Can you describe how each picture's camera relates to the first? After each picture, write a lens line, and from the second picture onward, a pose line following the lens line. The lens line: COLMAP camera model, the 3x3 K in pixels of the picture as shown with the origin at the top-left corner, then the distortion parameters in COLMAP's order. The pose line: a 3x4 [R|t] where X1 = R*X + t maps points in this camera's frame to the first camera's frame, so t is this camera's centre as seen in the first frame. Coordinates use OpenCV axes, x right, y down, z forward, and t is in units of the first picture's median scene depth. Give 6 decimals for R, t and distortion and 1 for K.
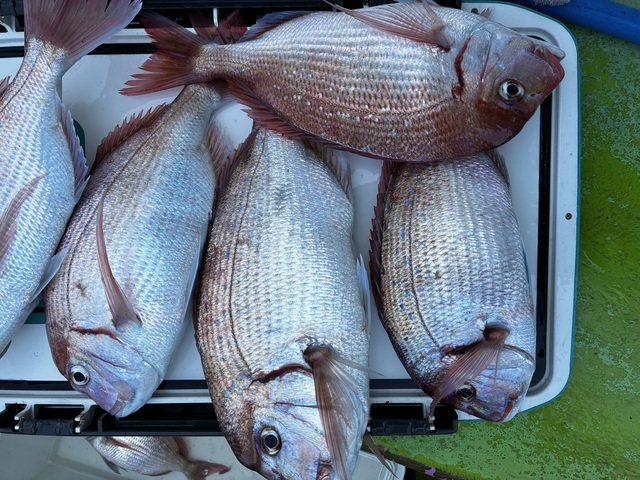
lens RADIAL K [[476.6, 0, 323.7], [0, 476.6, 241.6], [0, 0, 1]] dist [0.054917, -0.094493]
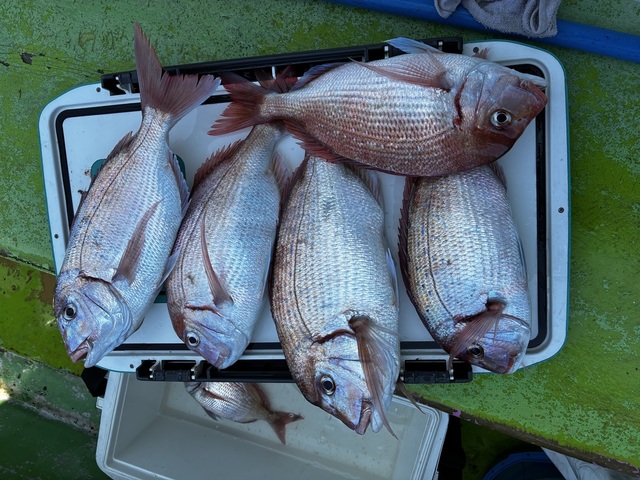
lens RADIAL K [[476.6, 0, 323.7], [0, 476.6, 241.6], [0, 0, 1]] dist [0.054917, -0.094493]
pose [[0.988896, -0.034666, -0.144512, 0.087516], [0.043432, 0.997374, 0.057956, -0.073629], [0.142124, -0.063589, 0.987804, -0.322523]]
